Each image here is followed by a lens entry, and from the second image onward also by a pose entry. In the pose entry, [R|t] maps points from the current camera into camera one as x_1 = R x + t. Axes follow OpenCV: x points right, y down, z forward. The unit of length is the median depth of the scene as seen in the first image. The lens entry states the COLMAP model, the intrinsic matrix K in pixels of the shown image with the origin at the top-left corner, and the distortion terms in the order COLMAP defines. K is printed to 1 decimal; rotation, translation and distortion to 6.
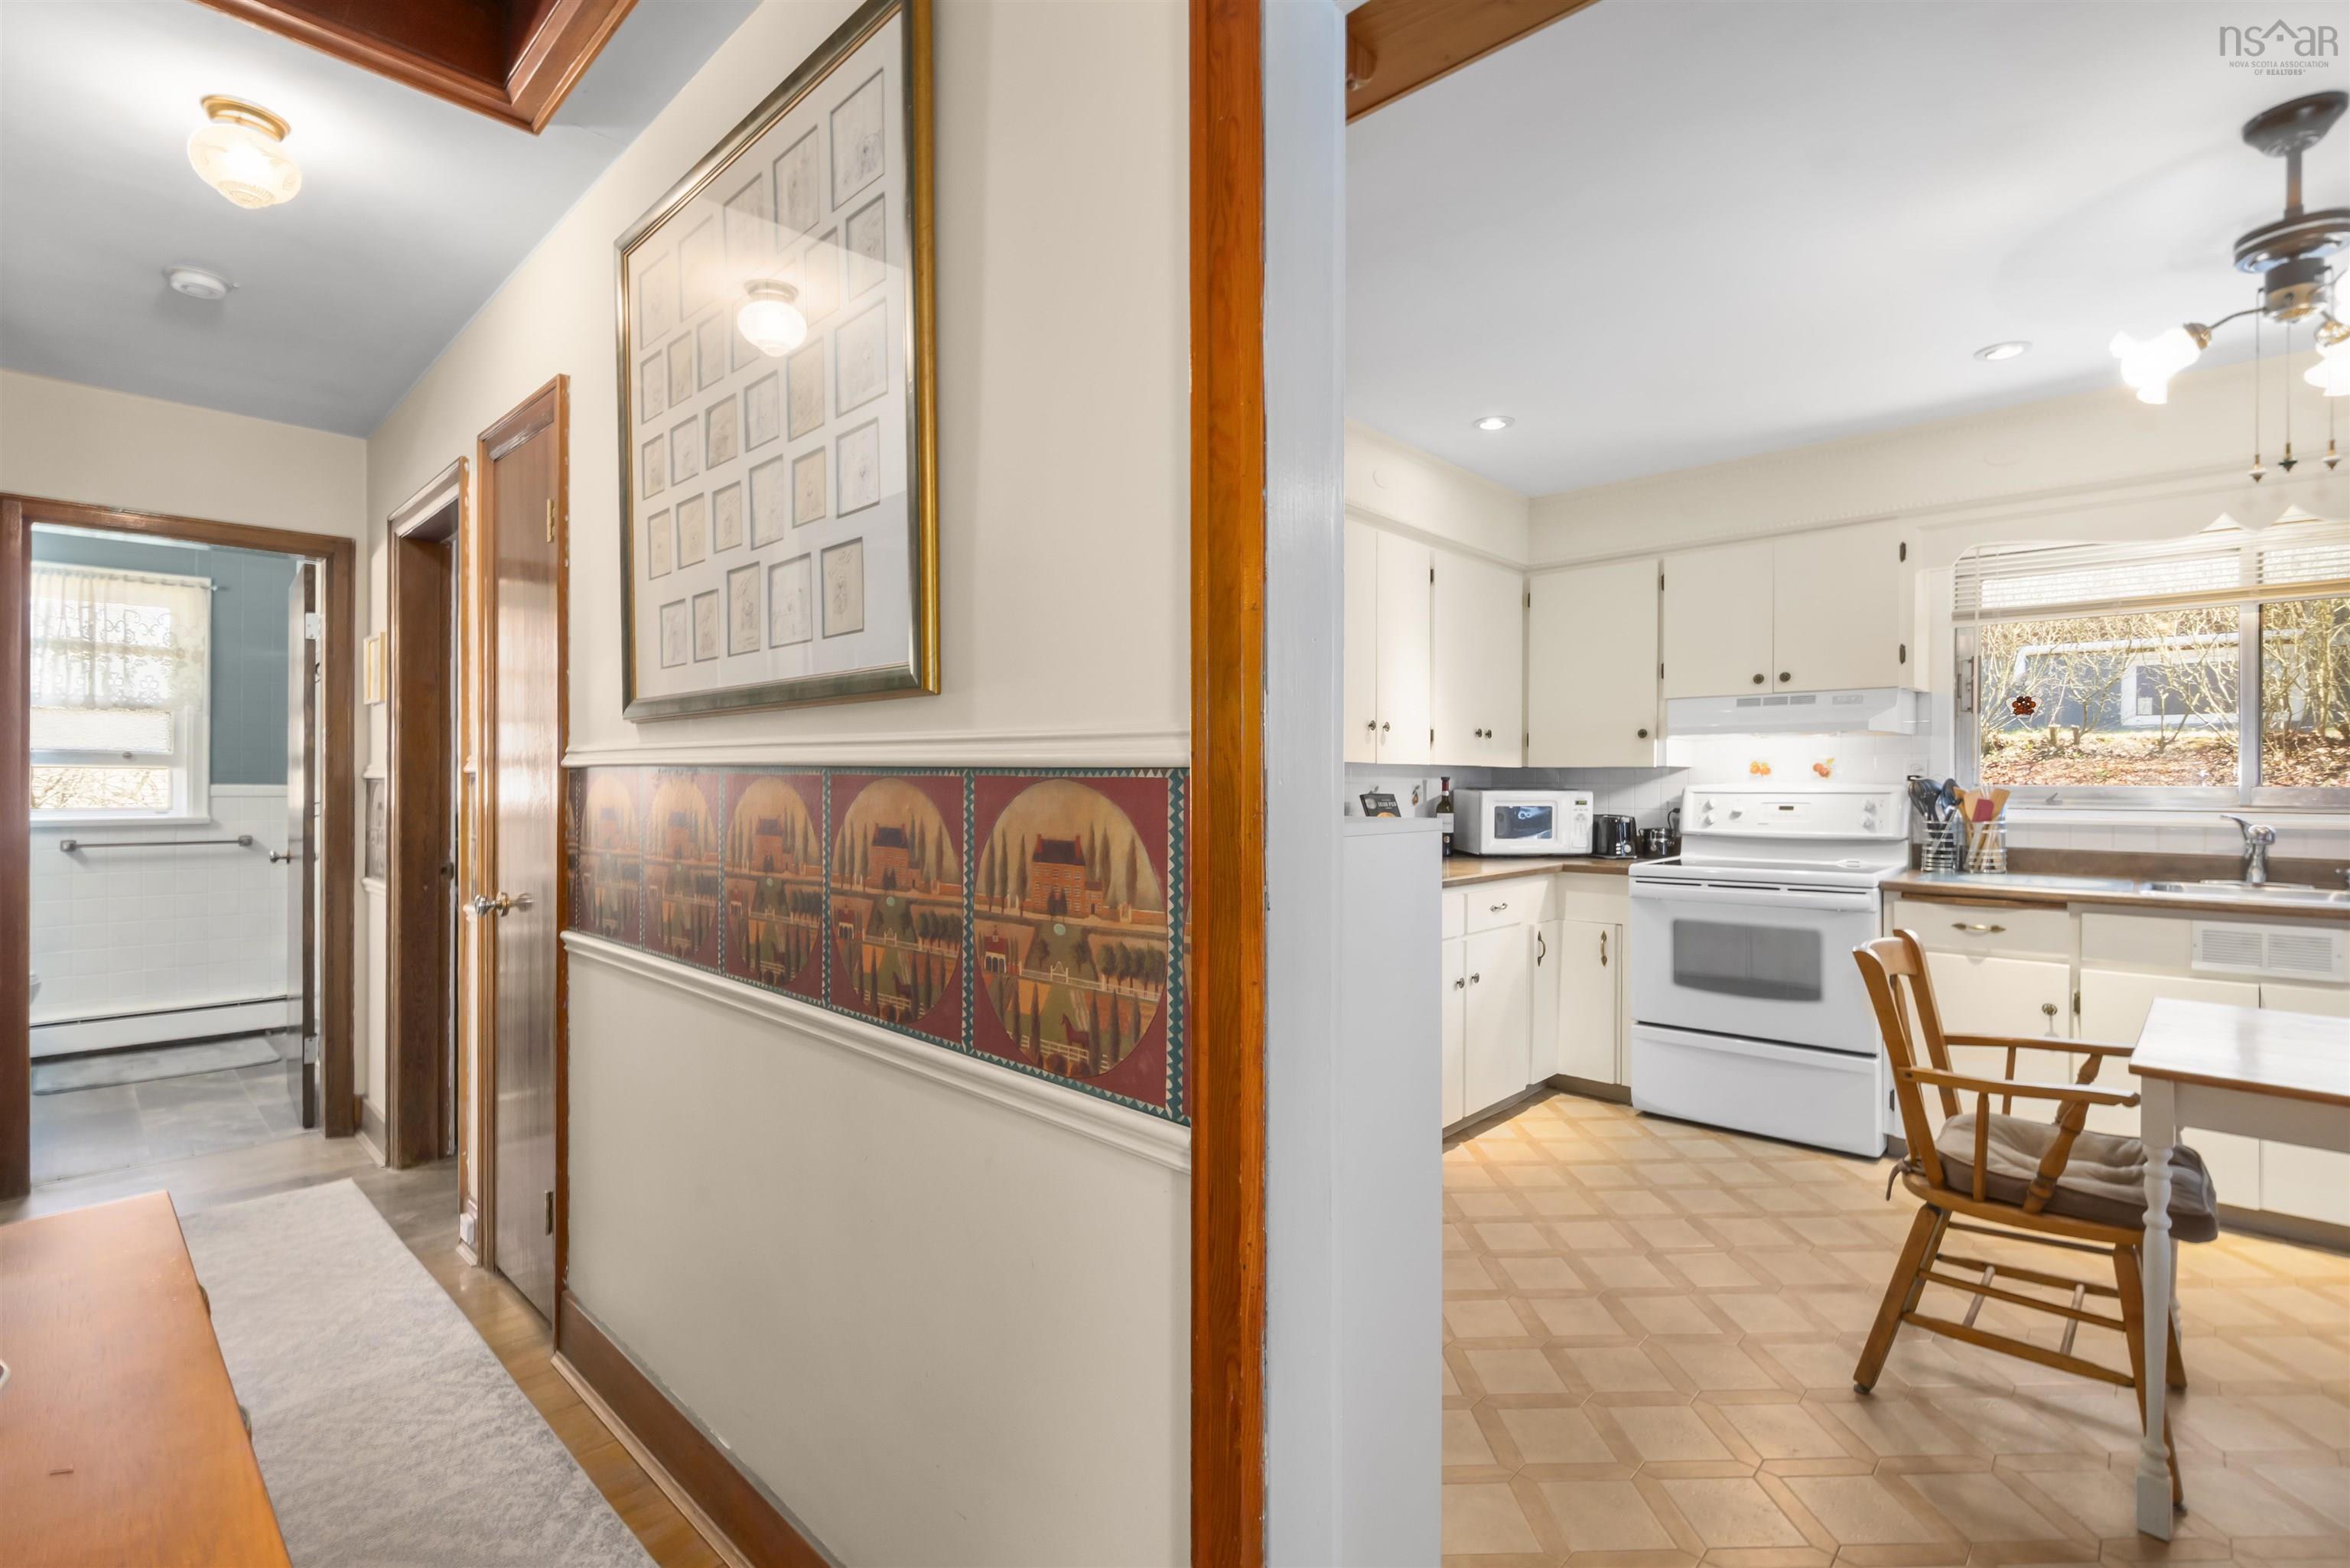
lens RADIAL K [[1057.6, 0, 1174.1], [0, 1057.6, 783.3], [0, 0, 1]] dist [0.005752, -0.005481]
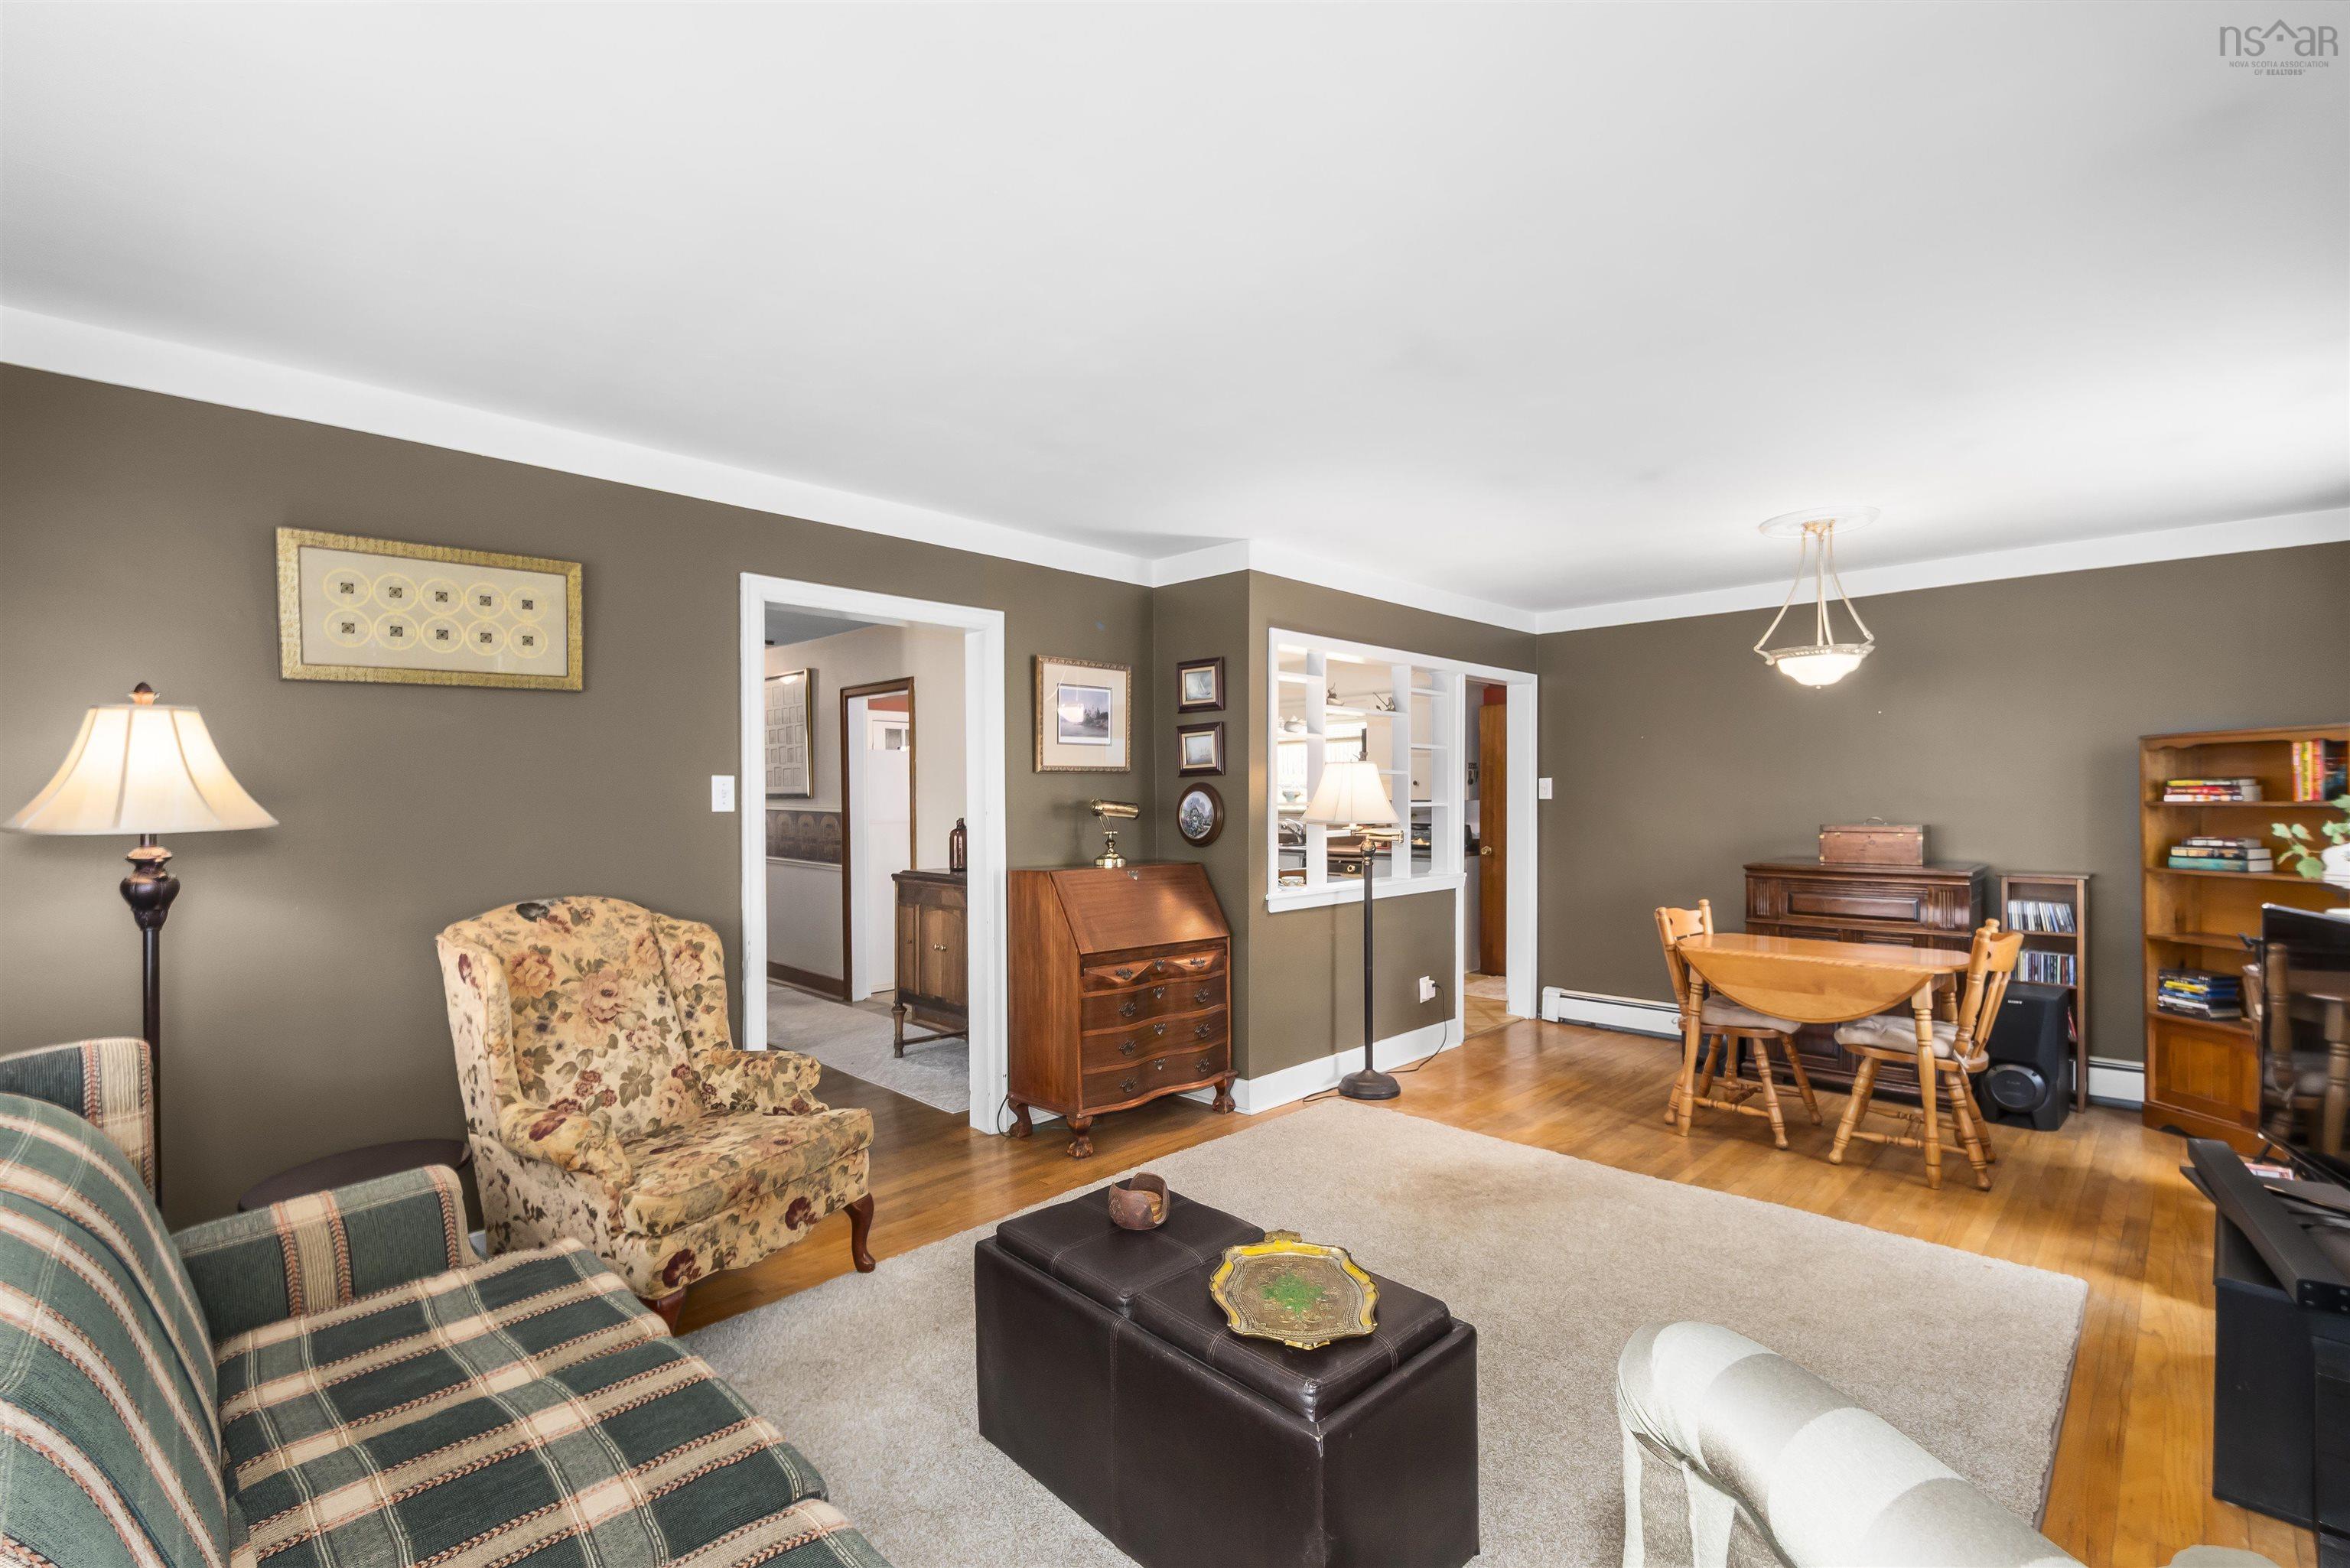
lens RADIAL K [[1057.6, 0, 1180.6], [0, 1057.6, 812.6], [0, 0, 1]] dist [0.005752, -0.005481]
pose [[0.999880, -0.007629, -0.013497, 0.676602], [0.007899, 0.999767, 0.020075, -0.043086], [0.013341, -0.020179, 0.999707, -1.709952]]
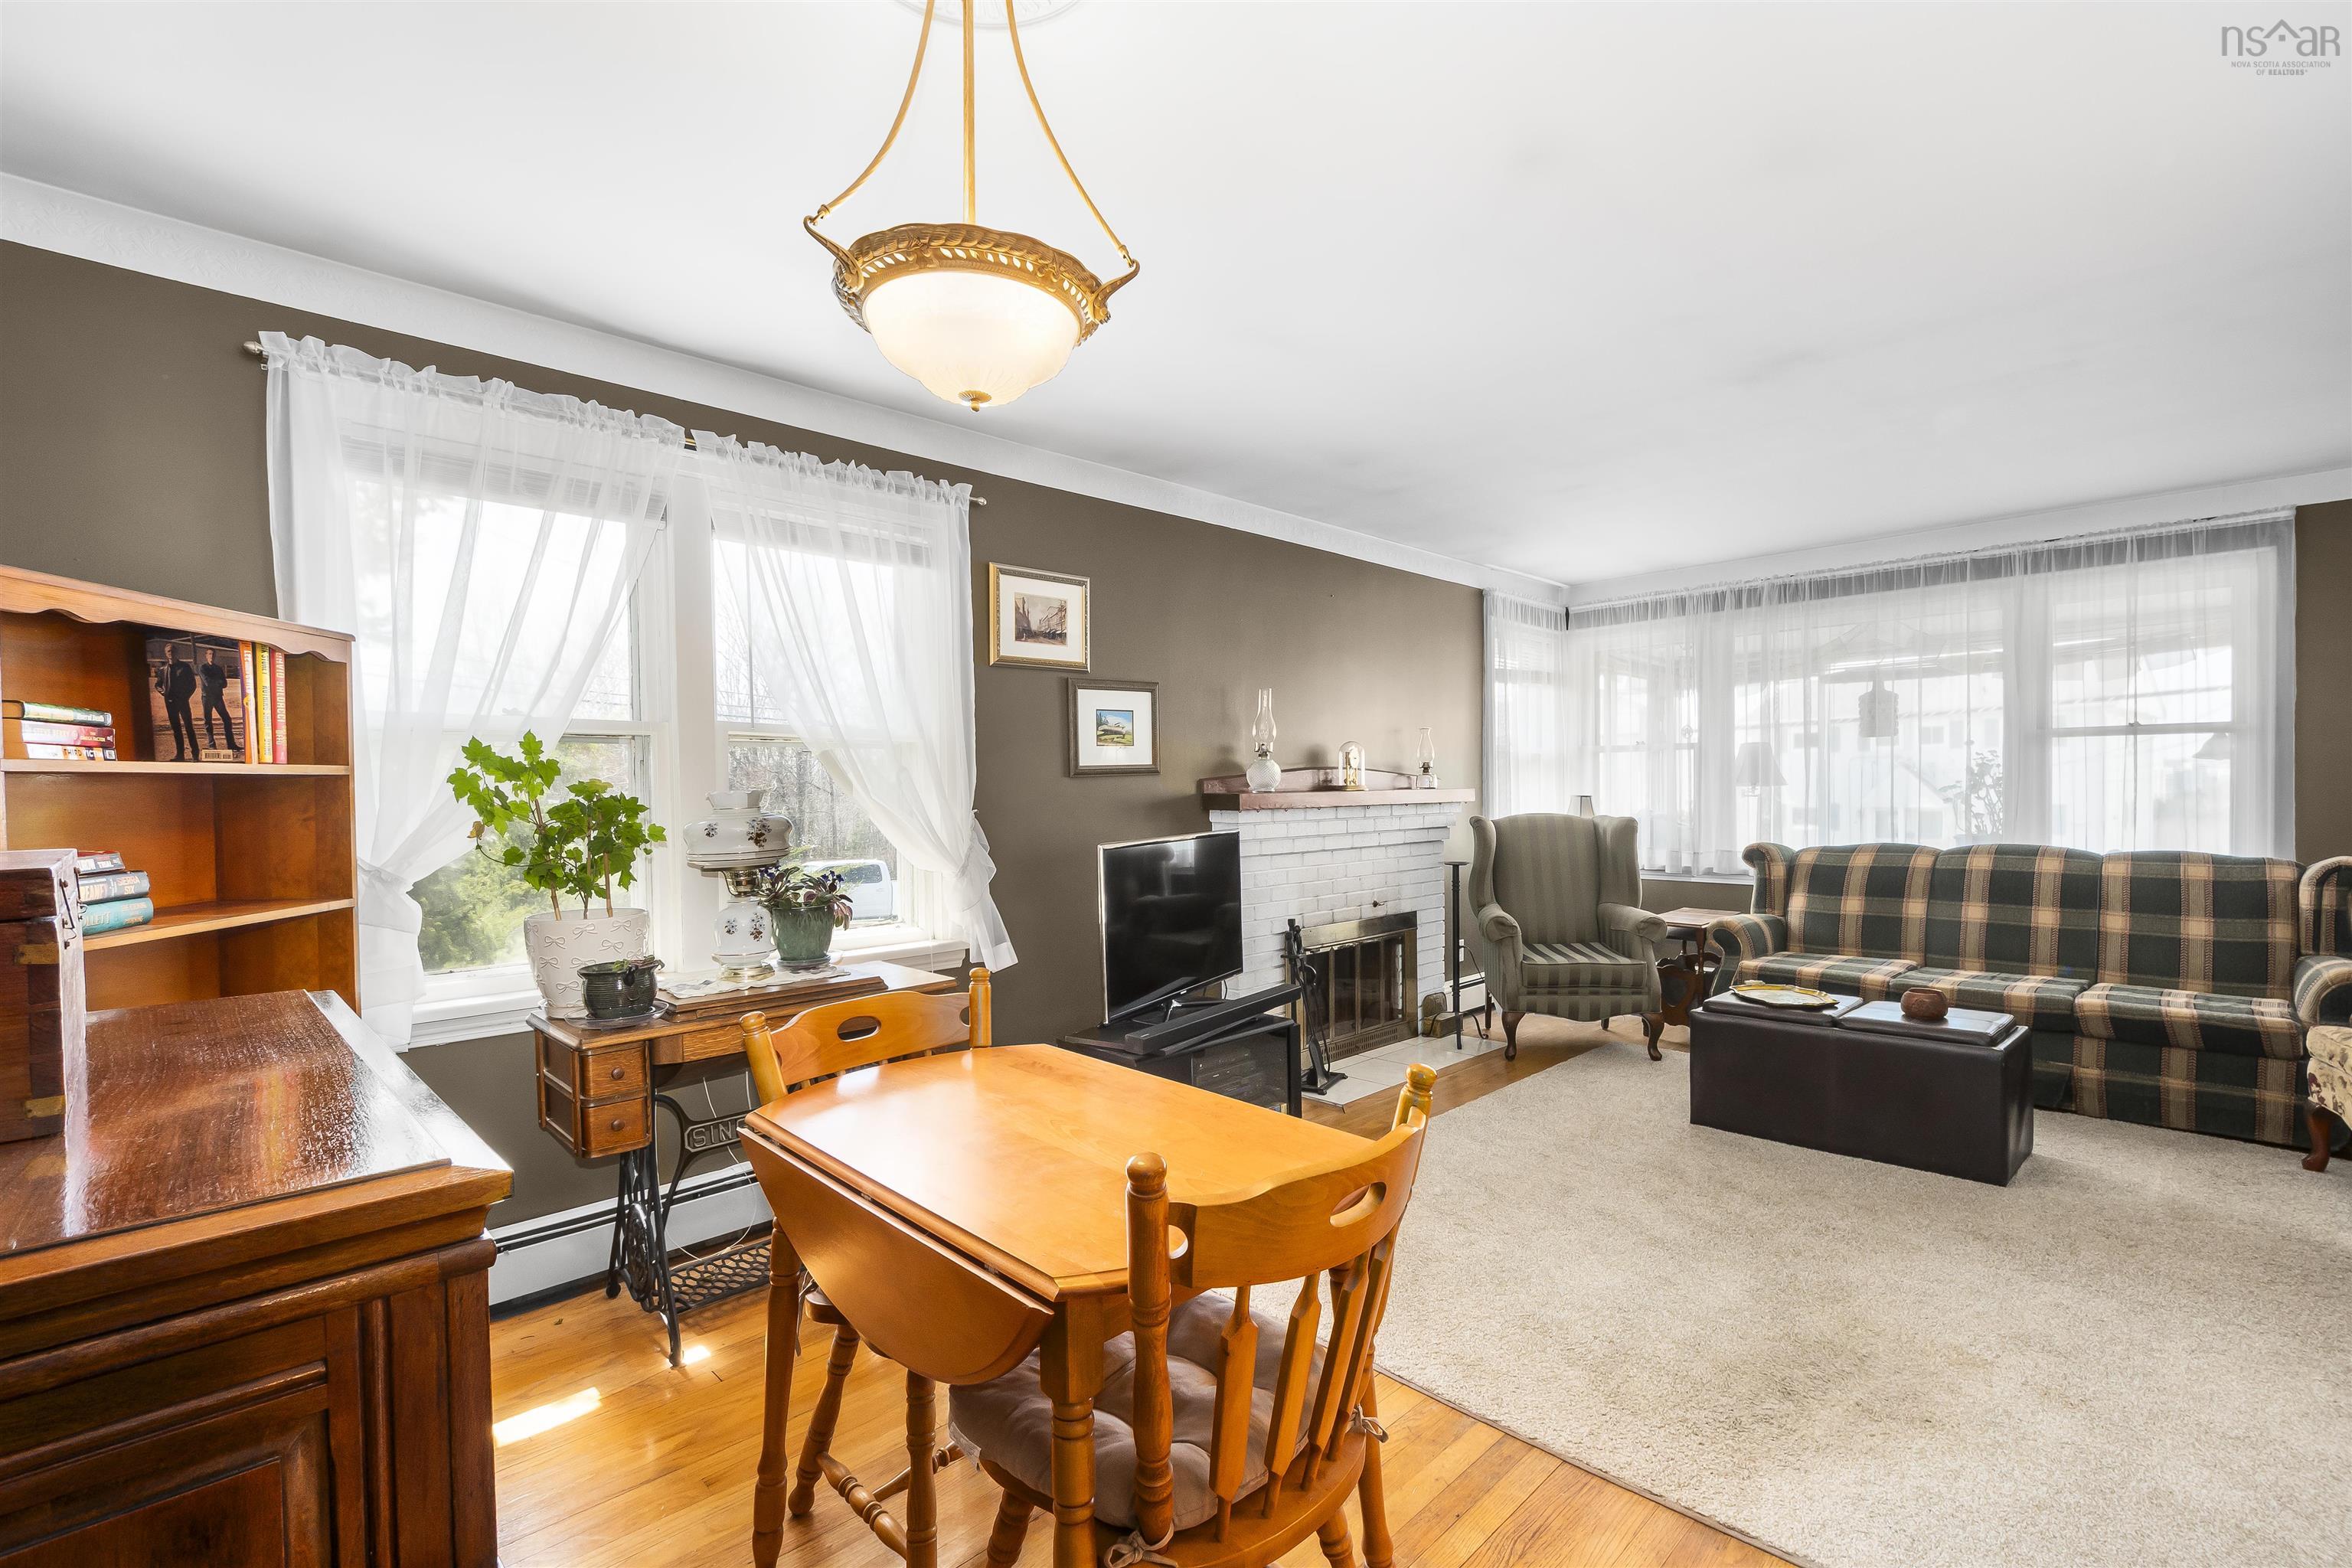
lens RADIAL K [[1058.5, 0, 1199.9], [0, 1058.5, 811.8], [0, 0, 1]] dist [0.005752, -0.005481]
pose [[-0.999575, 0.010728, 0.027107, 1.303435], [0.011207, 0.999783, 0.017564, -0.002824], [-0.026913, 0.017860, -0.999478, -0.045526]]
